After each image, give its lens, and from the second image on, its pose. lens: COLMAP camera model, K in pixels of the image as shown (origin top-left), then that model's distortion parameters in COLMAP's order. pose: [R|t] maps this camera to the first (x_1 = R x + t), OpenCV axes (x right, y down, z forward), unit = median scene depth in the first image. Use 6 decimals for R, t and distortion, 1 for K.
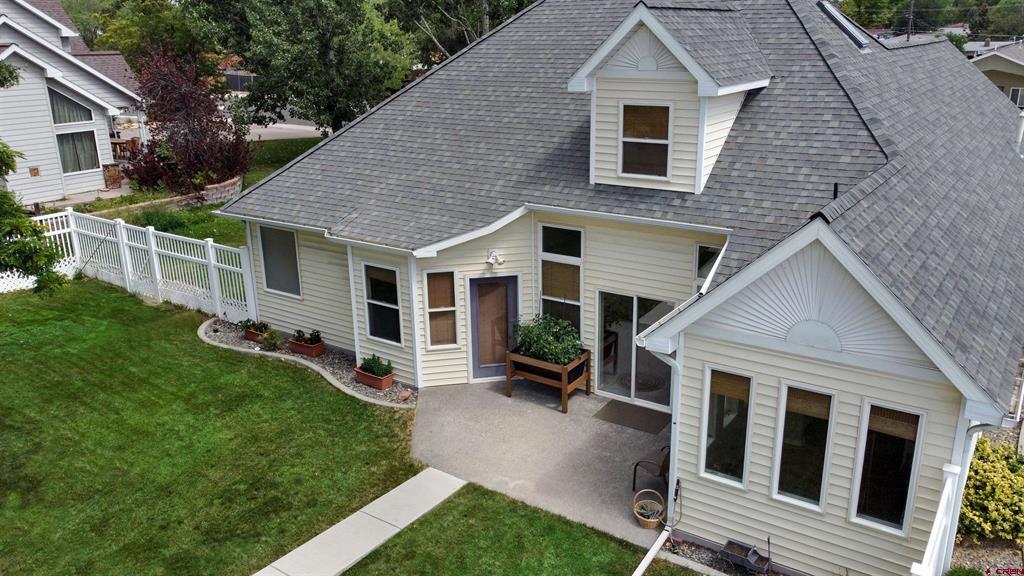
lens RADIAL K [[796.8, 0, 504.5], [0, 796.8, 289.4], [0, 0, 1]] dist [0.000234, -0.002787]
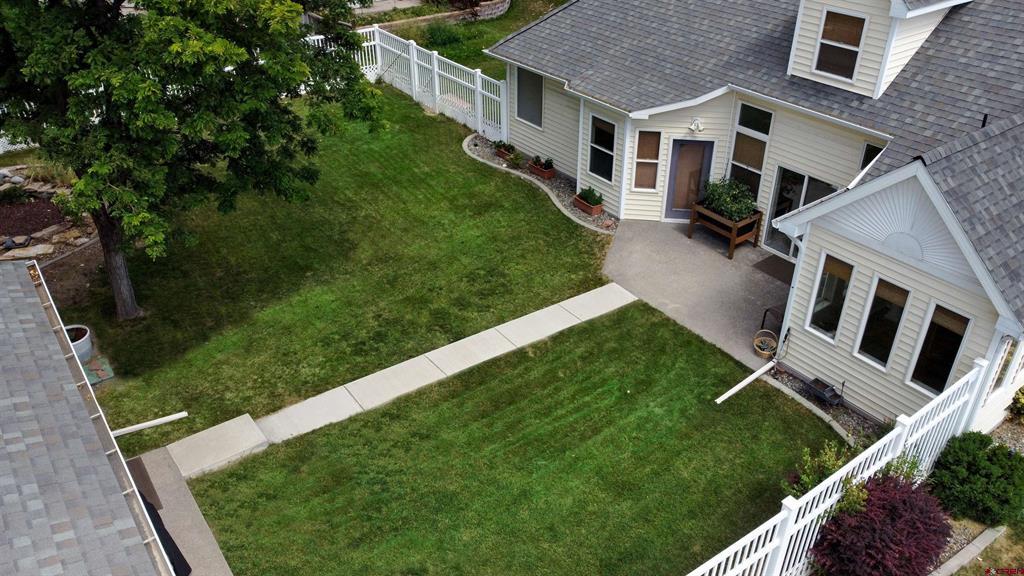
lens RADIAL K [[796.8, 0, 504.5], [0, 796.8, 289.4], [0, 0, 1]] dist [0.000234, -0.002787]
pose [[0.944441, 0.185464, -0.271357, 0.087622], [-0.109212, 0.955759, 0.273127, -0.100083], [0.310007, -0.228316, 0.922912, -0.269347]]
